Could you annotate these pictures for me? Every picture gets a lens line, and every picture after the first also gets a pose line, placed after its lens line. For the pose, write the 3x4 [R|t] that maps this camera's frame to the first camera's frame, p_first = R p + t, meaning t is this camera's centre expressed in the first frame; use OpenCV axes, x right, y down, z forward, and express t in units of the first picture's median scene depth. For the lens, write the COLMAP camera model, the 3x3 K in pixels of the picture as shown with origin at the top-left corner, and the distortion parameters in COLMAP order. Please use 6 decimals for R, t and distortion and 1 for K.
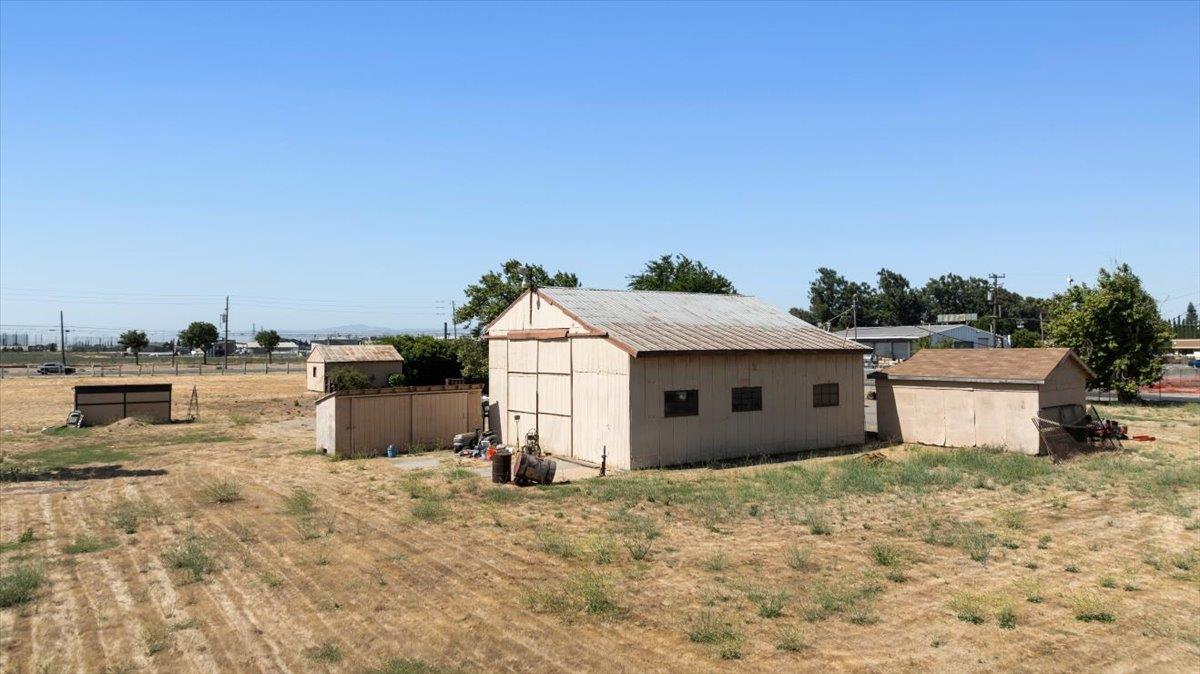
lens RADIAL K [[847.7, 0, 600.0], [0, 847.7, 337.0], [0, 0, 1]] dist [-0.030721, 0.028810]
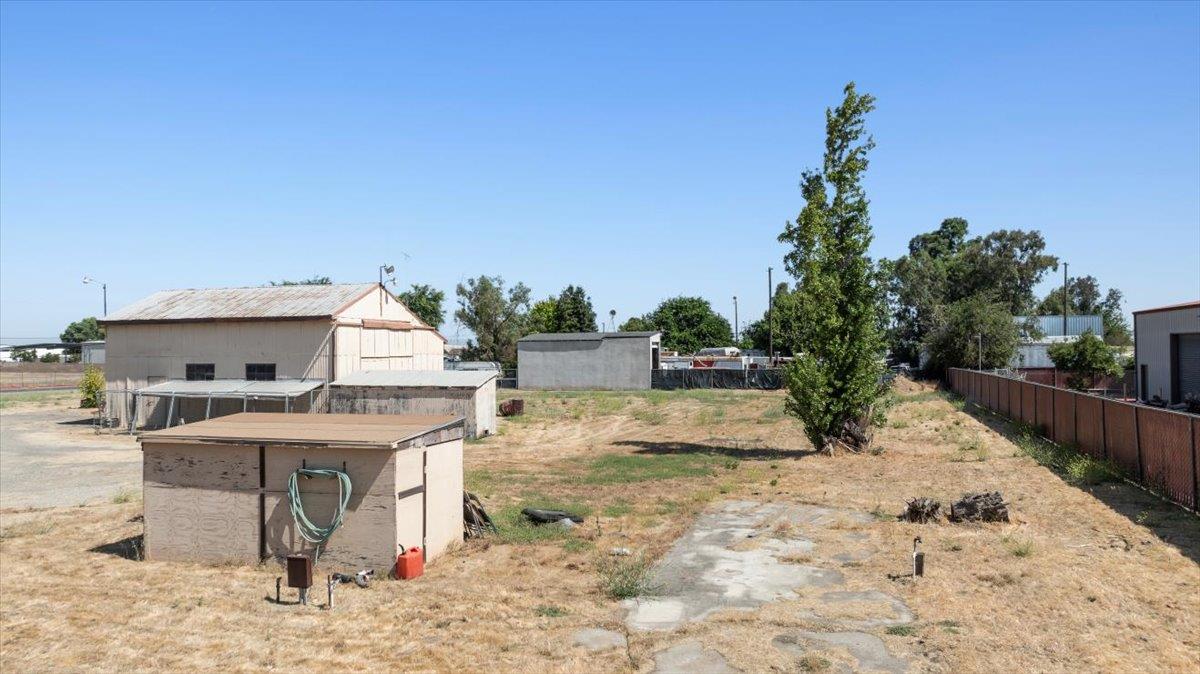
lens RADIAL K [[847.7, 0, 600.0], [0, 847.7, 337.0], [0, 0, 1]] dist [-0.030721, 0.028810]
pose [[-0.632478, 0.019467, 0.774334, -1.184527], [-0.002054, 0.999638, -0.026809, 0.045750], [-0.774576, -0.018547, -0.632209, 1.513311]]
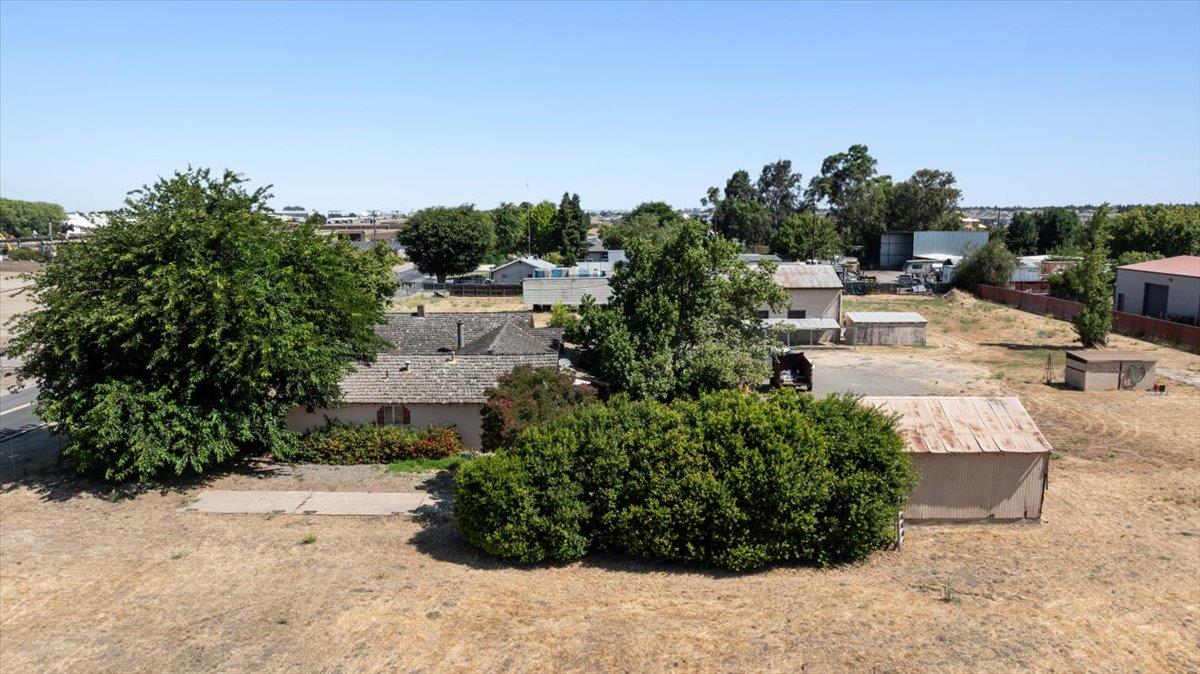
lens RADIAL K [[847.7, 0, 600.0], [0, 847.7, 337.0], [0, 0, 1]] dist [-0.030721, 0.028810]
pose [[-0.820532, -0.078104, 0.566239, -0.879946], [-0.000687, 0.990755, 0.135664, -0.175487], [-0.571600, 0.110928, -0.813000, 3.233084]]
